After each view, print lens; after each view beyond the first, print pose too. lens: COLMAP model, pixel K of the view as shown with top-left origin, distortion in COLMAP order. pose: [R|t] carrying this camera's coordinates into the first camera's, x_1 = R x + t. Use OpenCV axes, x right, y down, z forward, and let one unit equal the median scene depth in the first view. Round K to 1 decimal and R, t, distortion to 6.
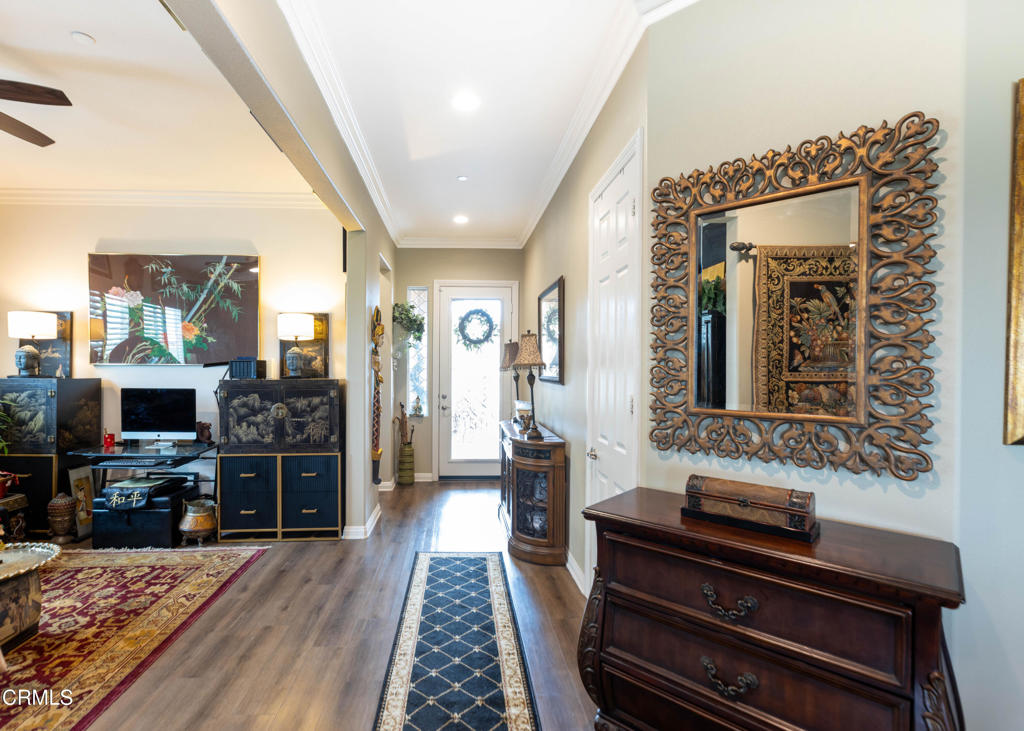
lens RADIAL K [[497.1, 0, 483.1], [0, 497.1, 386.0], [0, 0, 1]] dist [-0.004719, 0.000751]
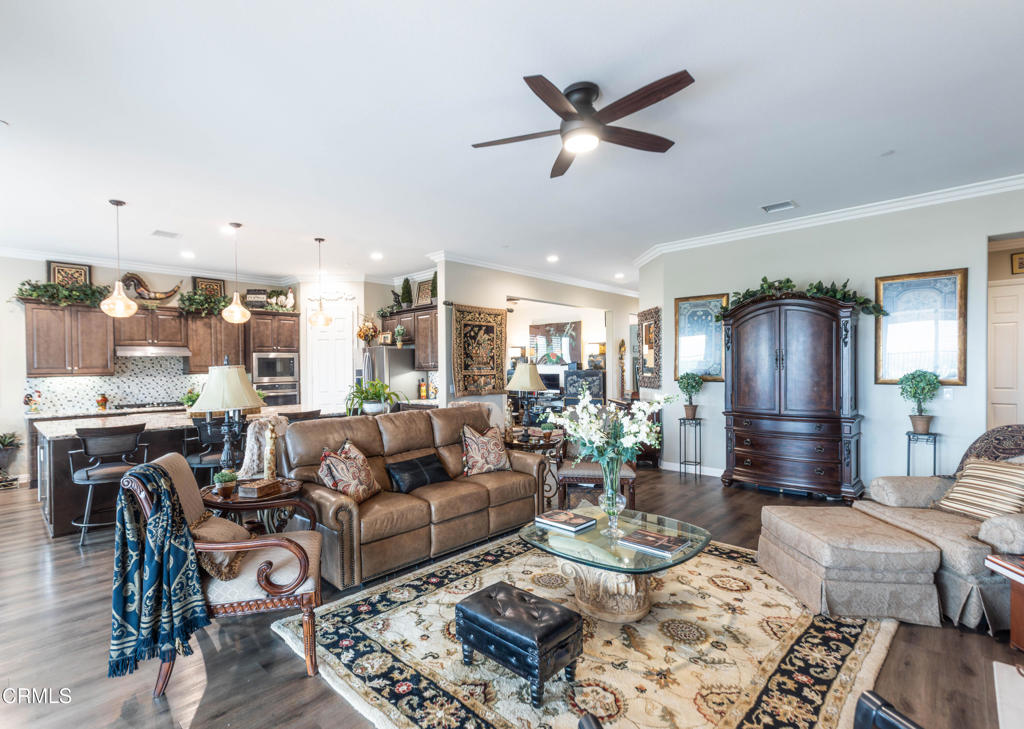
lens RADIAL K [[497.1, 0, 474.9], [0, 497.1, 357.1], [0, 0, 1]] dist [-0.004719, 0.000751]
pose [[0.671251, -0.024503, -0.740825, 1.152166], [-0.011072, 0.999011, -0.043074, 0.038032], [0.741147, 0.037116, 0.670316, -1.187141]]
